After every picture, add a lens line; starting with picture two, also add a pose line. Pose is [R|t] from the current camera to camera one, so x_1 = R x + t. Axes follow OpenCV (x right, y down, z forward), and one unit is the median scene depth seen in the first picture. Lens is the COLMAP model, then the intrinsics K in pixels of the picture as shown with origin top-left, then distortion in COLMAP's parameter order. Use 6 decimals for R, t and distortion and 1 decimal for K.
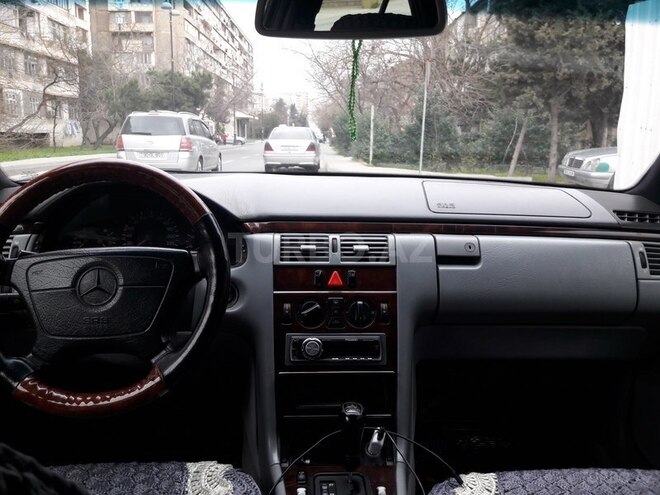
lens RADIAL K [[541.1, 0, 327.8], [0, 541.1, 237.6], [0, 0, 1]] dist [-0.041364, -0.006031]
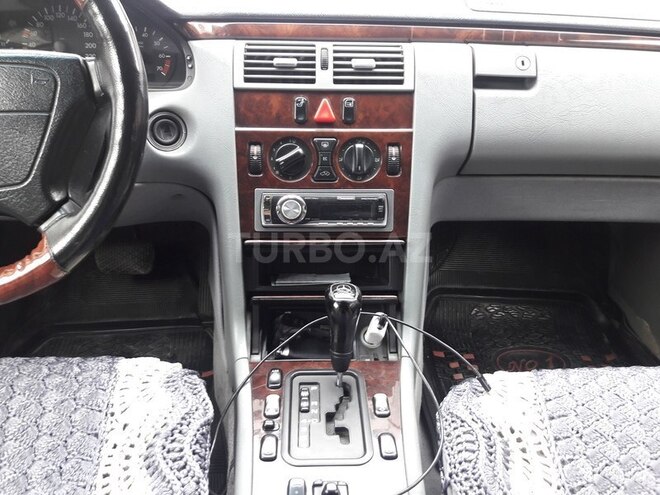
lens RADIAL K [[526.9, 0, 330.0], [0, 526.9, 247.5], [0, 0, 1]] dist [0.085651, -0.003374]
pose [[0.999873, 0.012572, -0.009808, 0.029902], [-0.009090, 0.954791, 0.297138, 0.042133], [0.013100, -0.297011, 0.954784, 0.300492]]
